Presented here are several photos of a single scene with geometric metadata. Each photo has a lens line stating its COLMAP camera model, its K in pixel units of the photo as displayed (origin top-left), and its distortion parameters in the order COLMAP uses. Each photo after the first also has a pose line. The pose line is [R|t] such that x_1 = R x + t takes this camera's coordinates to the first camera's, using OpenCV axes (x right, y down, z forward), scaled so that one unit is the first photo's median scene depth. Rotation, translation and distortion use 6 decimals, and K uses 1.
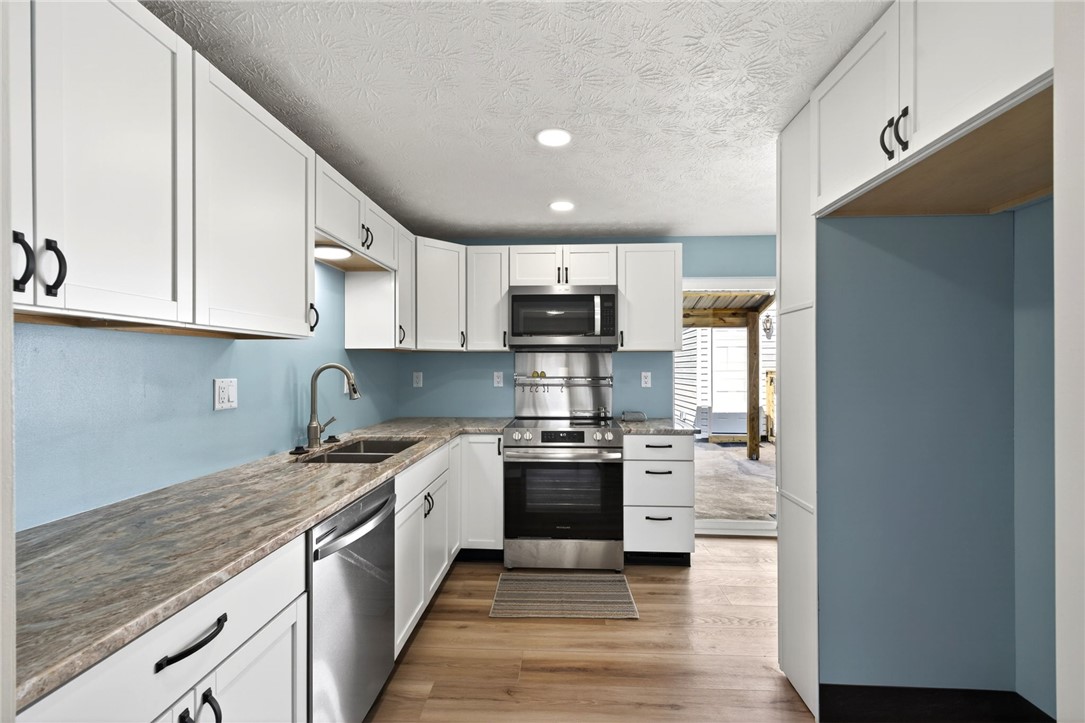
lens RADIAL K [[476.7, 0, 542.8], [0, 476.7, 363.5], [0, 0, 1]] dist [0.012672, -0.002972]
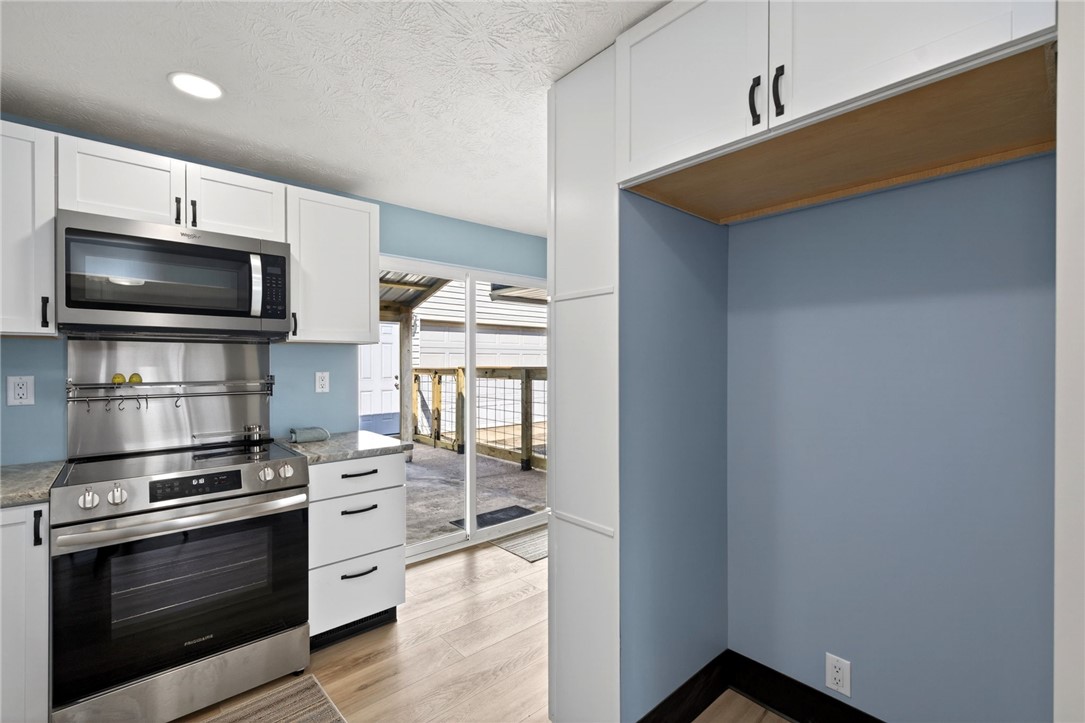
lens RADIAL K [[476.7, 0, 546.0], [0, 476.7, 364.3], [0, 0, 1]] dist [0.012672, -0.002972]
pose [[0.711613, -0.003005, 0.702565, -0.062318], [-0.001417, 0.999983, 0.005712, 0.001434], [-0.702570, -0.005060, 0.711597, 0.262635]]
